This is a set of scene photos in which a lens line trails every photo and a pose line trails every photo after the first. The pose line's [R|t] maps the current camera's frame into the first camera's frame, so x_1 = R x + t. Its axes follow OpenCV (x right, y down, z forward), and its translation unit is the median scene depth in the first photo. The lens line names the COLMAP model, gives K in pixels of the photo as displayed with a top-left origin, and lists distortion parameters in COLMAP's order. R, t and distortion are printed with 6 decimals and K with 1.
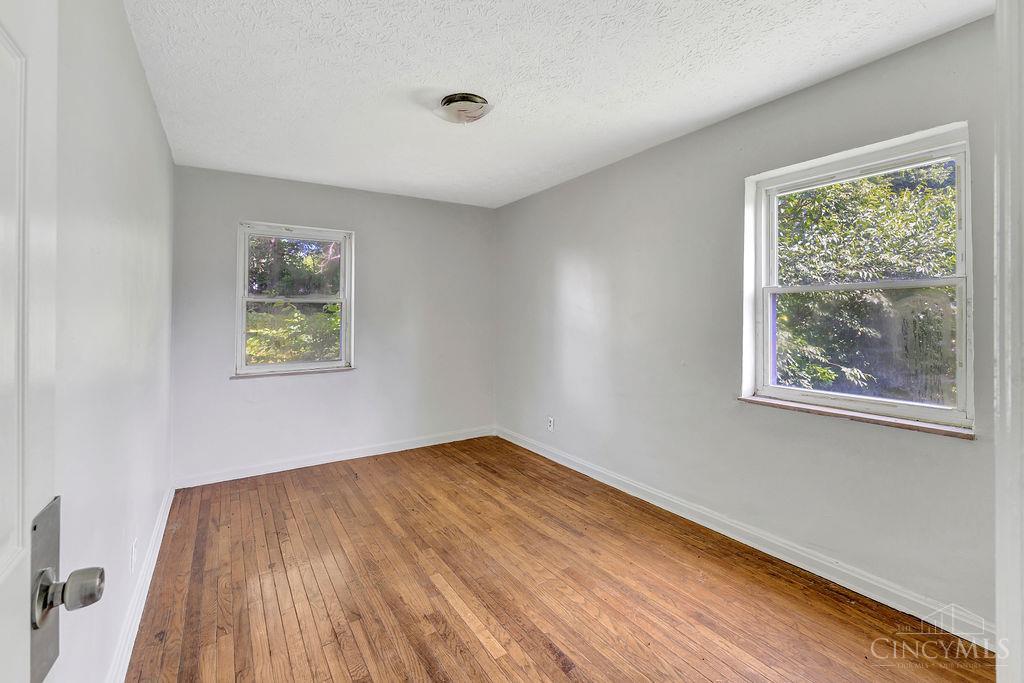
lens RADIAL K [[446.3, 0, 514.7], [0, 446.3, 314.0], [0, 0, 1]] dist [-0.009767, 0.000035]
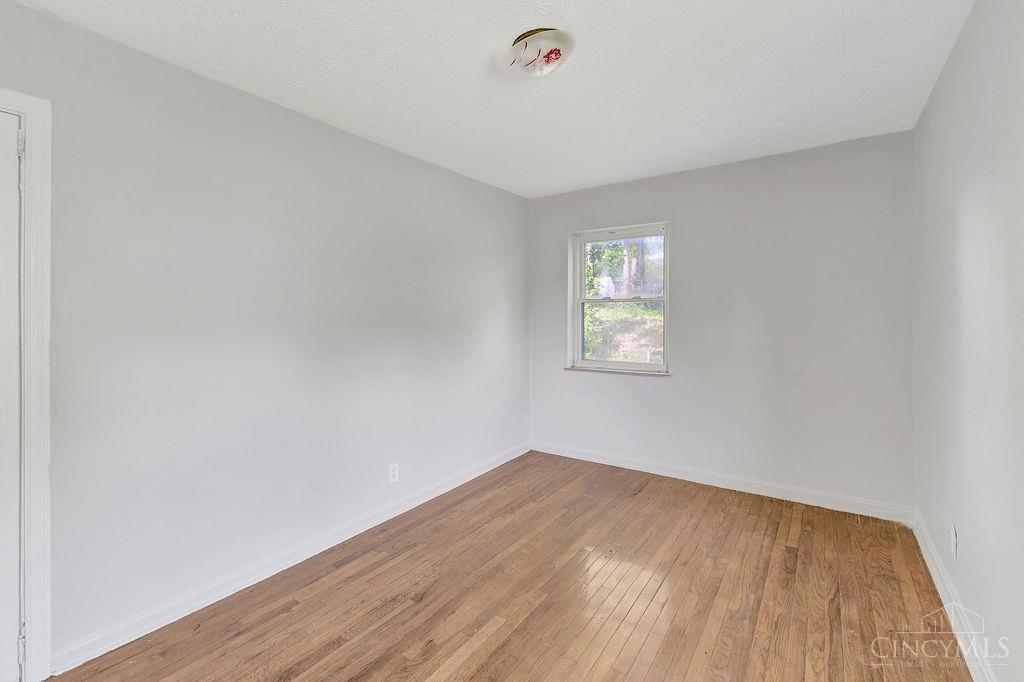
lens RADIAL K [[446.3, 0, 524.3], [0, 446.3, 314.7], [0, 0, 1]] dist [-0.009767, 0.000035]
pose [[0.394334, 0.006273, -0.918946, 0.557288], [-0.001421, 0.999980, 0.006216, -0.008027], [0.918966, -0.001145, 0.394335, 0.624034]]
